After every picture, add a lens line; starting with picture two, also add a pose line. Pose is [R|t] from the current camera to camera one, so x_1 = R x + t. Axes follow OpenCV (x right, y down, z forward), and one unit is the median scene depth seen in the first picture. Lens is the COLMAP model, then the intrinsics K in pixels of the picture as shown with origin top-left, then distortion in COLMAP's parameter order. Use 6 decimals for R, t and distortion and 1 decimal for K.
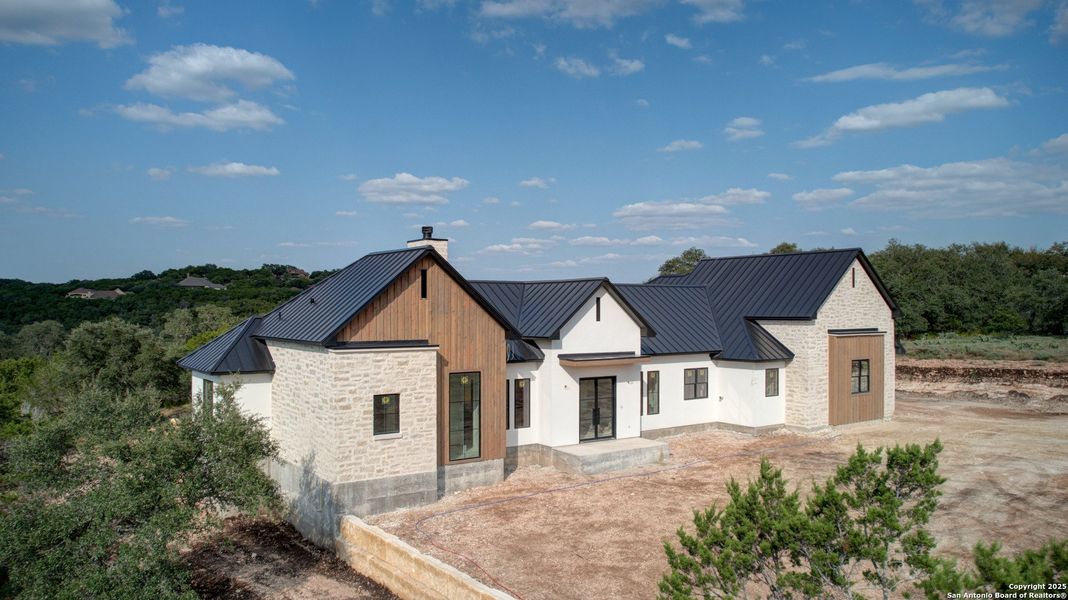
lens RADIAL K [[801.2, 0, 529.4], [0, 801.2, 298.0], [0, 0, 1]] dist [-0.059636, 0.037757]
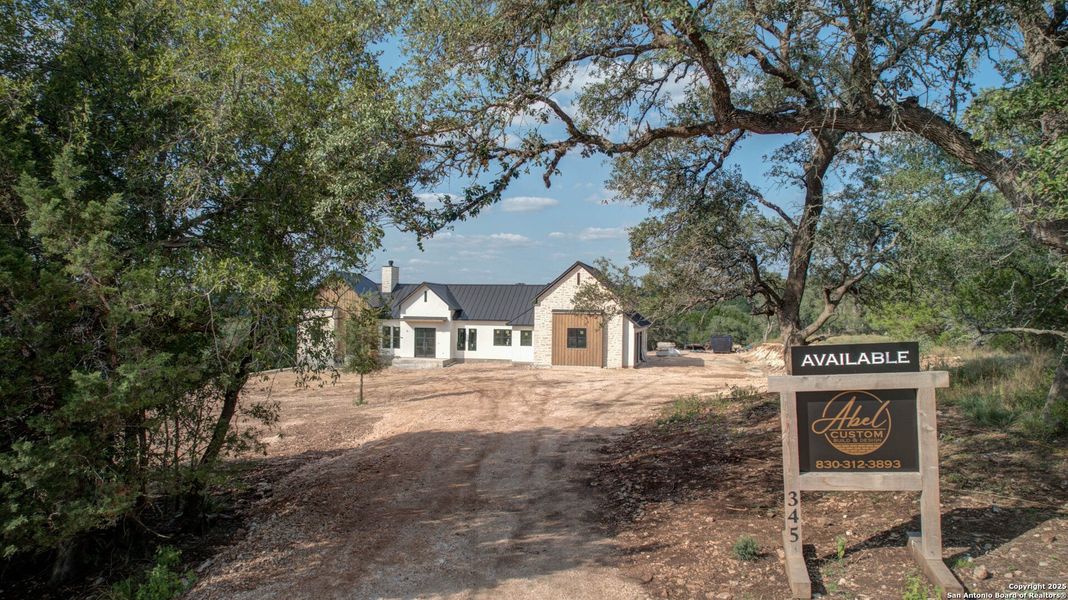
lens RADIAL K [[783.8, 0, 551.2], [0, 783.8, 300.9], [0, 0, 1]] dist [-0.062069, 0.046482]
pose [[0.682672, 0.001712, -0.730723, 1.681196], [-0.006340, 0.999973, -0.003580, 0.028158], [0.730697, 0.007077, 0.682665, -0.174668]]
